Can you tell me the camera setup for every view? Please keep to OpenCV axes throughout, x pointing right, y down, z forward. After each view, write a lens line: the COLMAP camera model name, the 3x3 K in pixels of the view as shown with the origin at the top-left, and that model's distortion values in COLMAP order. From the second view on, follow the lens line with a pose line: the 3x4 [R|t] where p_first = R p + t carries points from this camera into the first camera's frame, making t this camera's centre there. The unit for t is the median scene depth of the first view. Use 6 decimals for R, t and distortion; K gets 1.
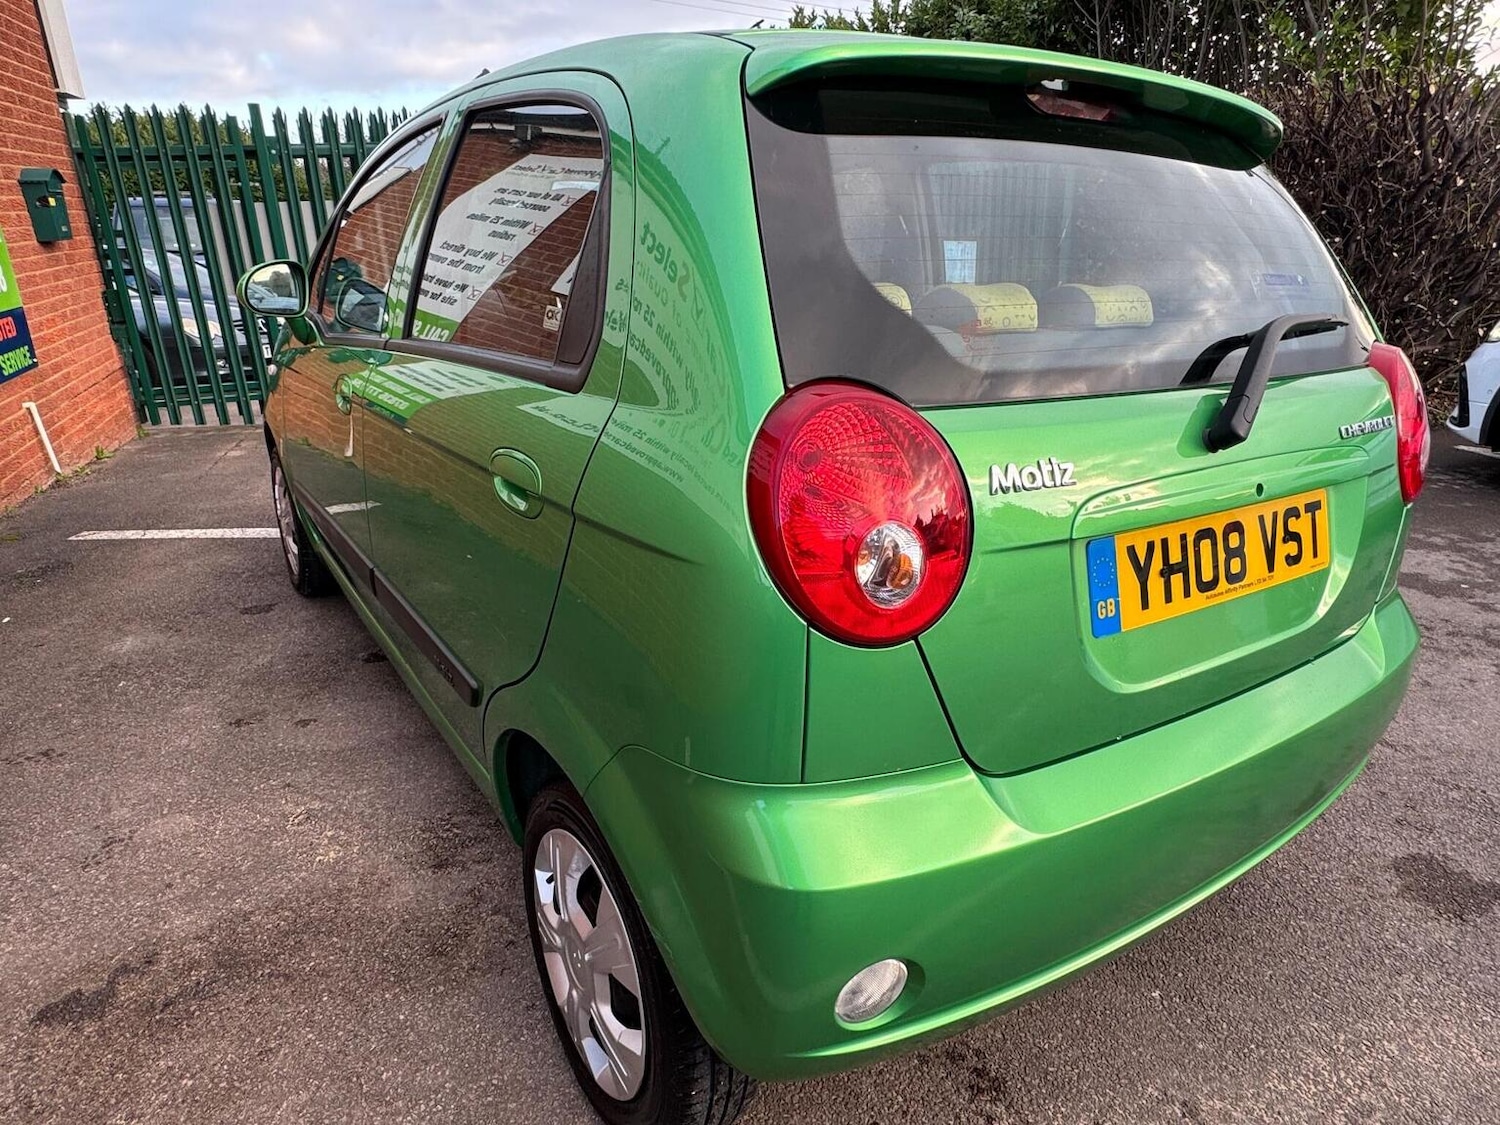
lens RADIAL K [[935.1, 0, 740.9], [0, 935.1, 568.9], [0, 0, 1]] dist [-0.002068, 0.000636]
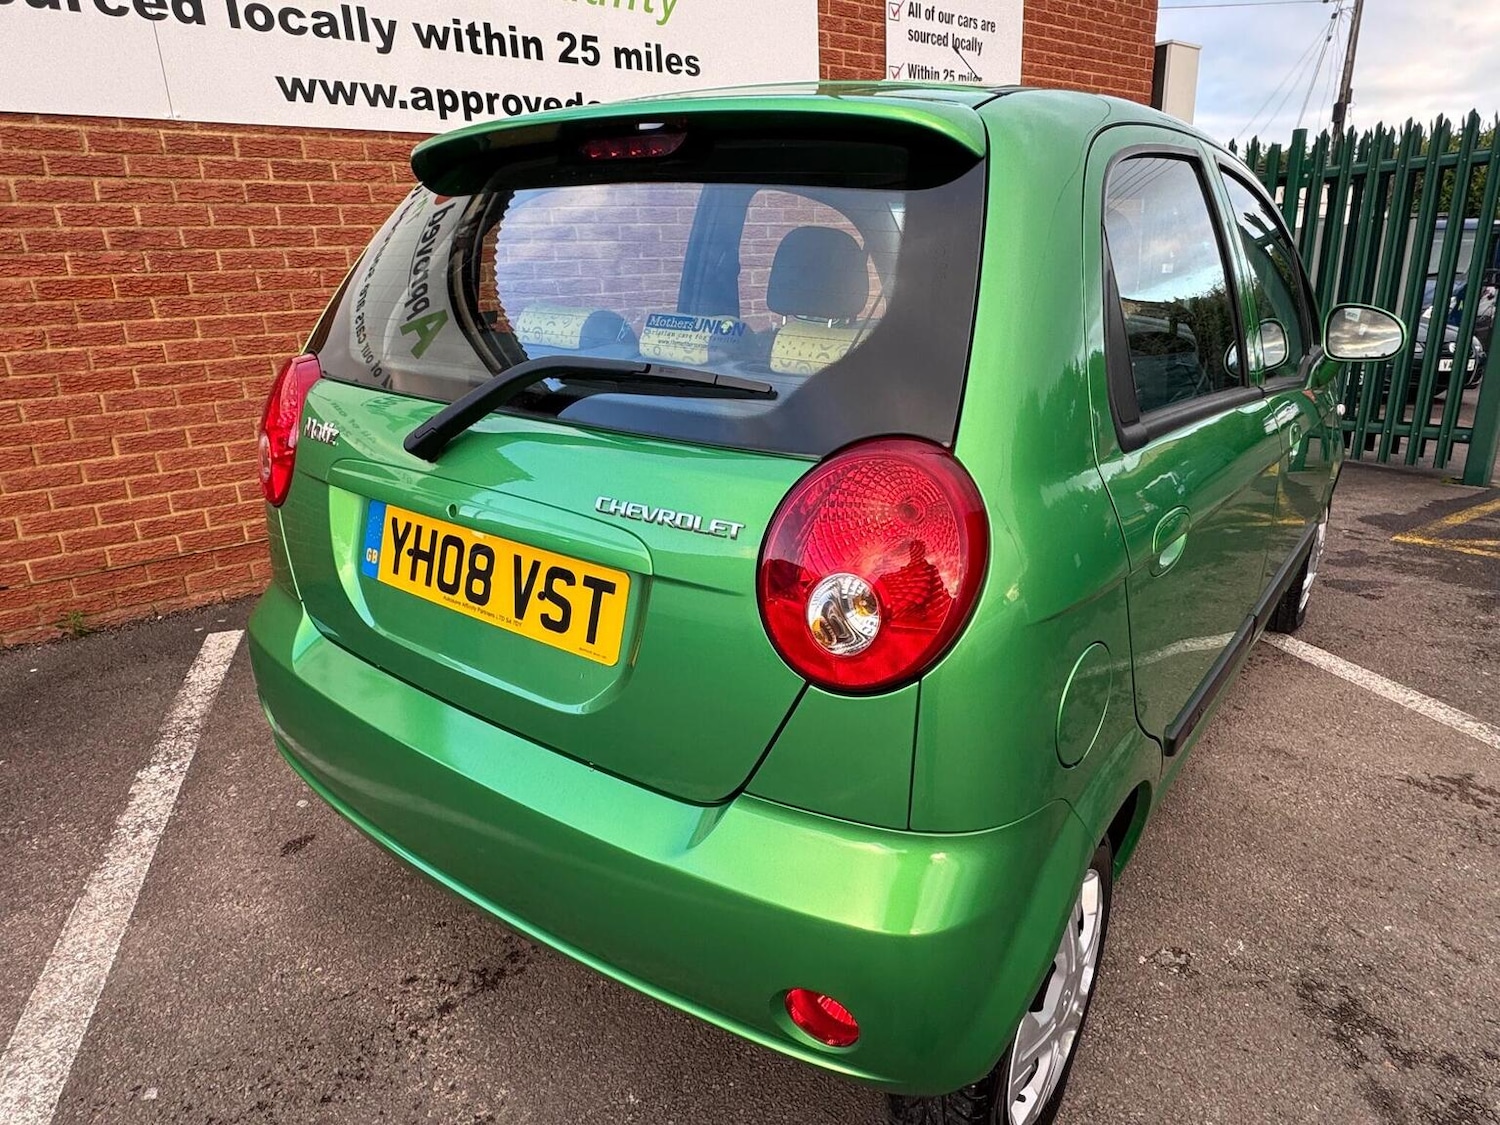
lens RADIAL K [[935.1, 0, 742.4], [0, 935.1, 565.8], [0, 0, 1]] dist [-0.002068, 0.000636]
pose [[0.340001, 0.289118, -0.894880, 1.258750], [-0.311188, 0.932552, 0.183056, -0.248577], [0.887447, 0.216237, 0.407038, 0.677385]]
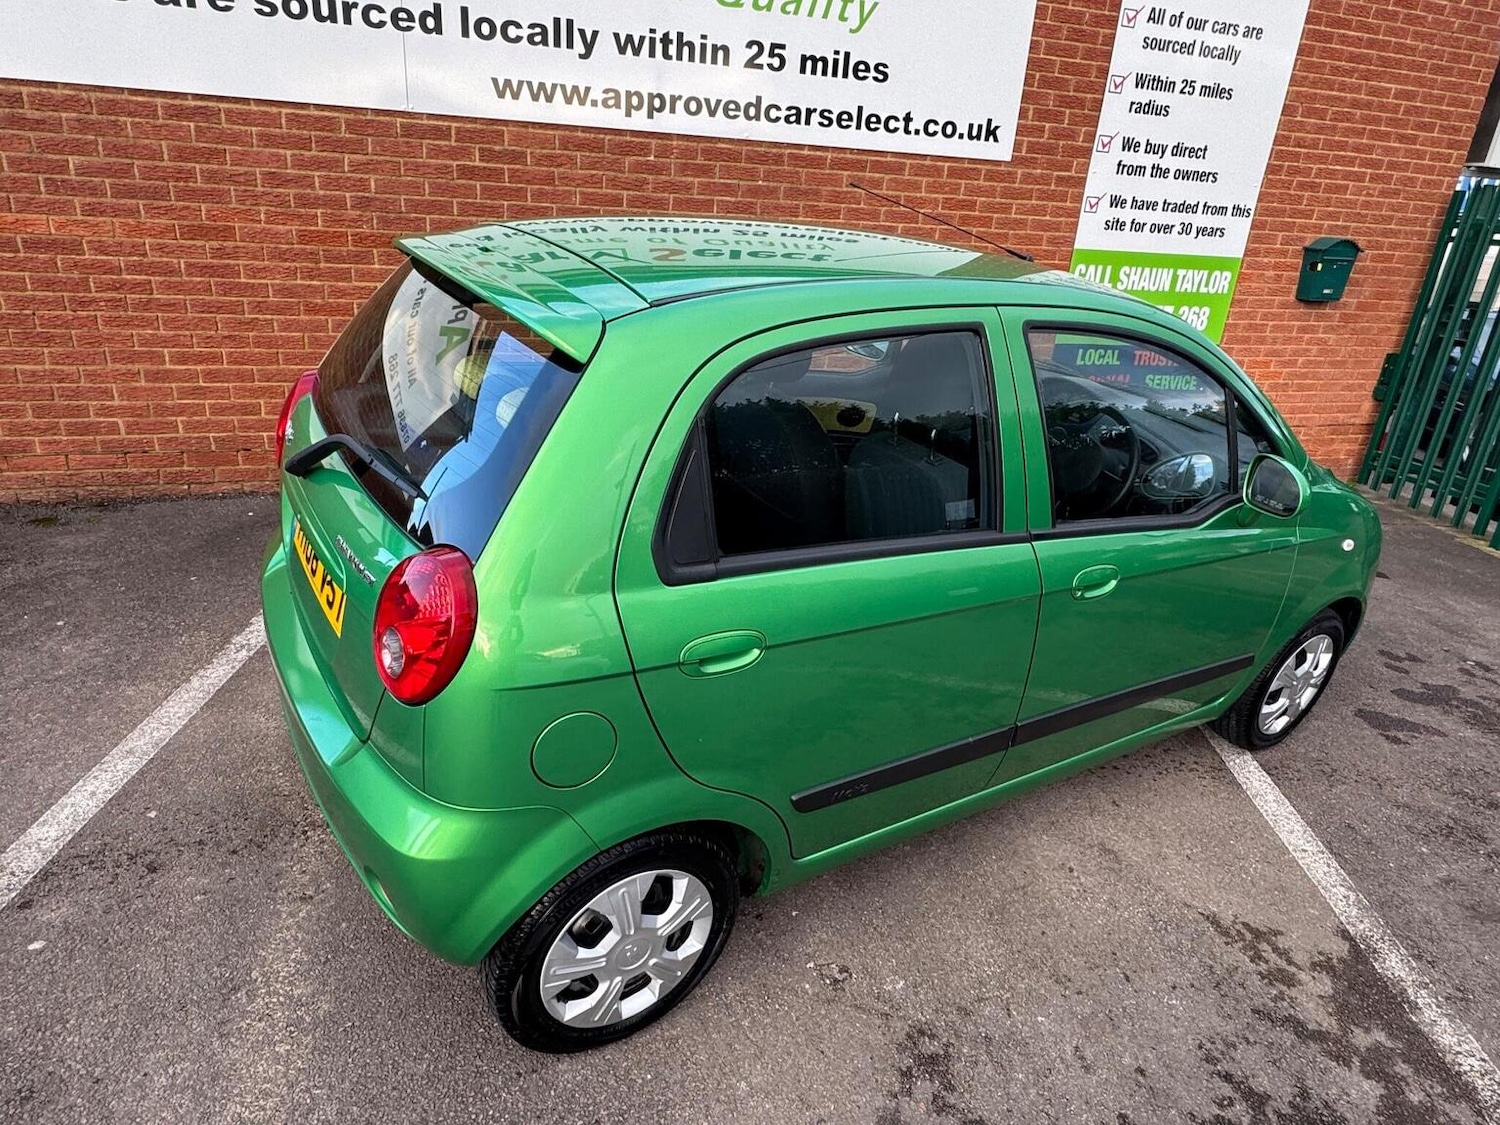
lens RADIAL K [[935.1, 0, 735.6], [0, 935.1, 568.6], [0, 0, 1]] dist [-0.002068, 0.000636]
pose [[-0.017945, 0.401853, -0.915528, 1.605720], [-0.427402, 0.824715, 0.370369, -0.725725], [0.903884, 0.397945, 0.156953, 1.138035]]
